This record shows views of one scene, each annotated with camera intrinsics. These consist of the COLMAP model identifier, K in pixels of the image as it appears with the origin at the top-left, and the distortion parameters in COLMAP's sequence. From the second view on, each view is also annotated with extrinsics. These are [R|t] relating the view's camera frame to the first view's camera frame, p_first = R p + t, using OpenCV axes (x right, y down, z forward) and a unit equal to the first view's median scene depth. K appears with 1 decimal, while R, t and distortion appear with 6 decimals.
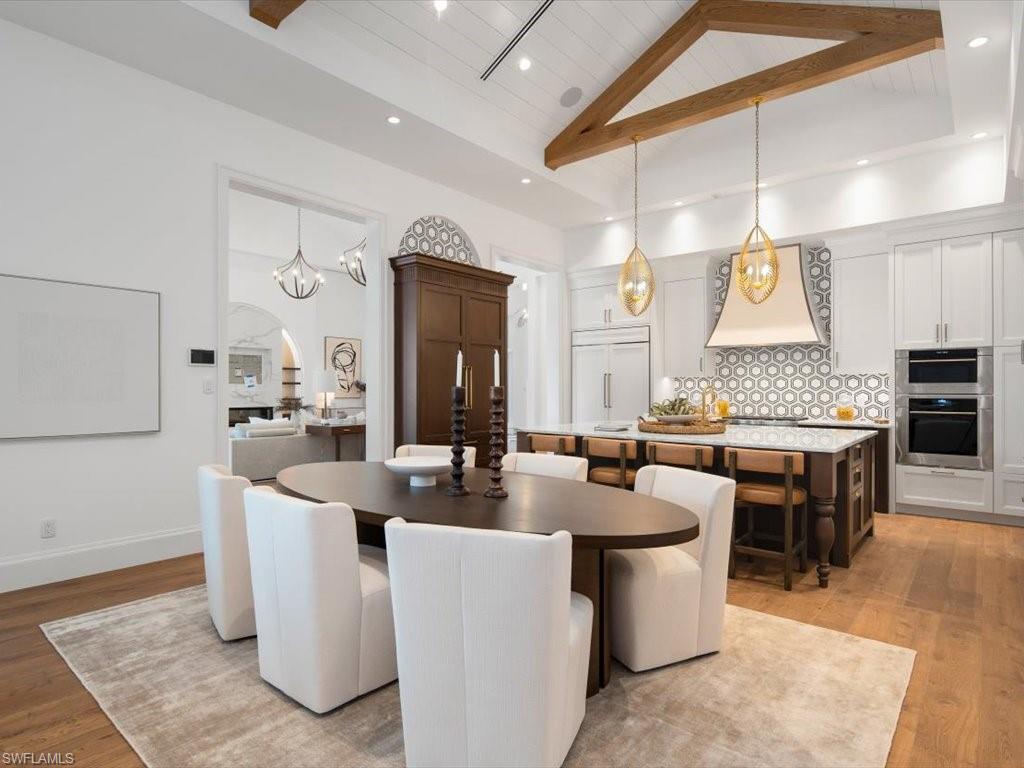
lens RADIAL K [[567.0, 0, 501.7], [0, 567.0, 387.6], [0, 0, 1]] dist [0.004908, -0.001638]
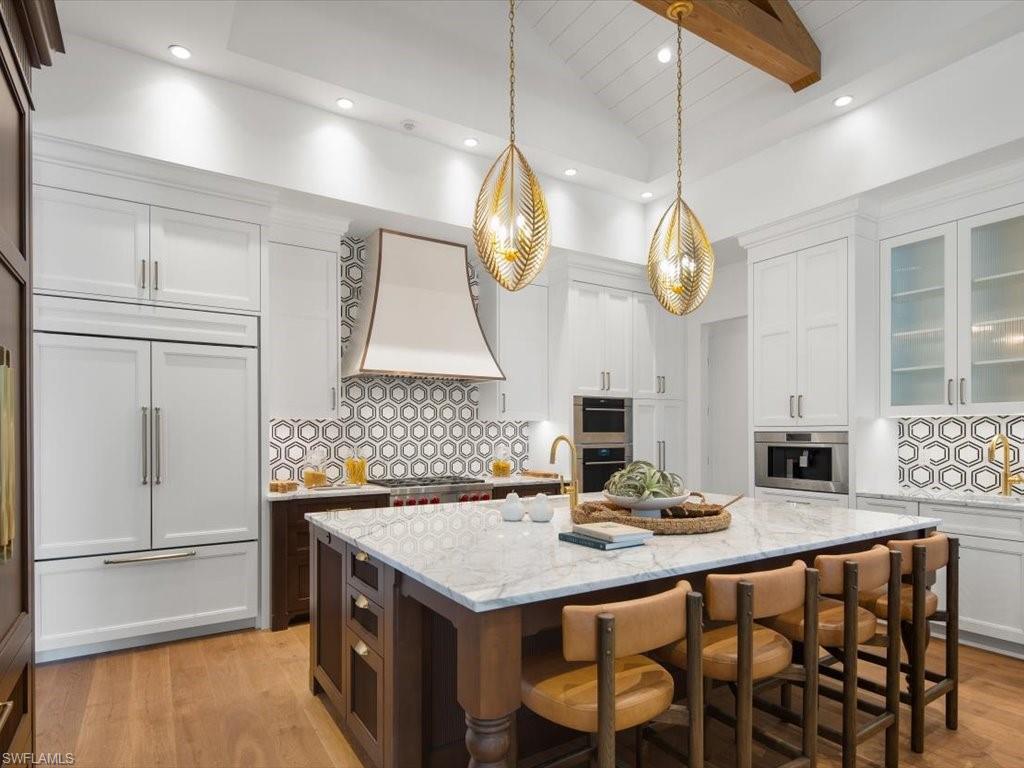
lens RADIAL K [[567.0, 0, 518.9], [0, 567.0, 435.2], [0, 0, 1]] dist [0.004908, -0.001638]
pose [[0.290991, -0.004726, 0.956714, -0.193103], [-0.001566, 0.999984, 0.005416, -0.007804], [-0.956725, -0.003075, 0.290979, 0.797229]]
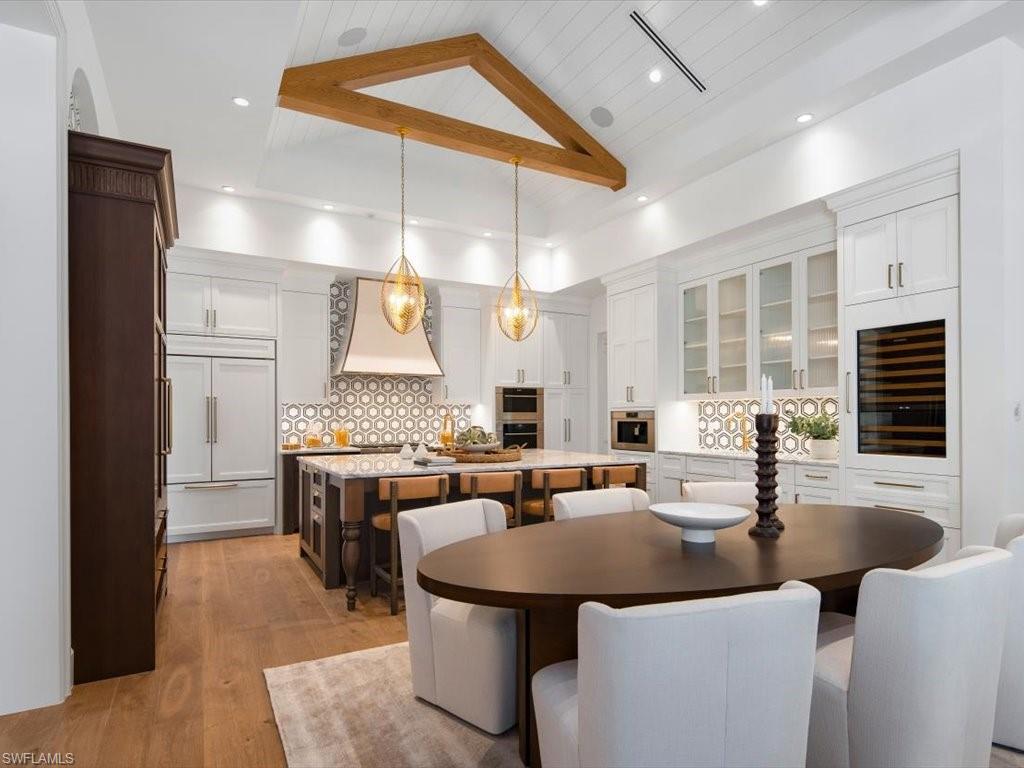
lens RADIAL K [[567.0, 0, 524.4], [0, 567.0, 415.5], [0, 0, 1]] dist [0.004908, -0.001638]
pose [[0.341176, 0.001120, 0.939999, -0.484538], [0.000003, 0.999999, -0.001192, 0.000790], [-0.940000, 0.000410, 0.341175, 0.483809]]
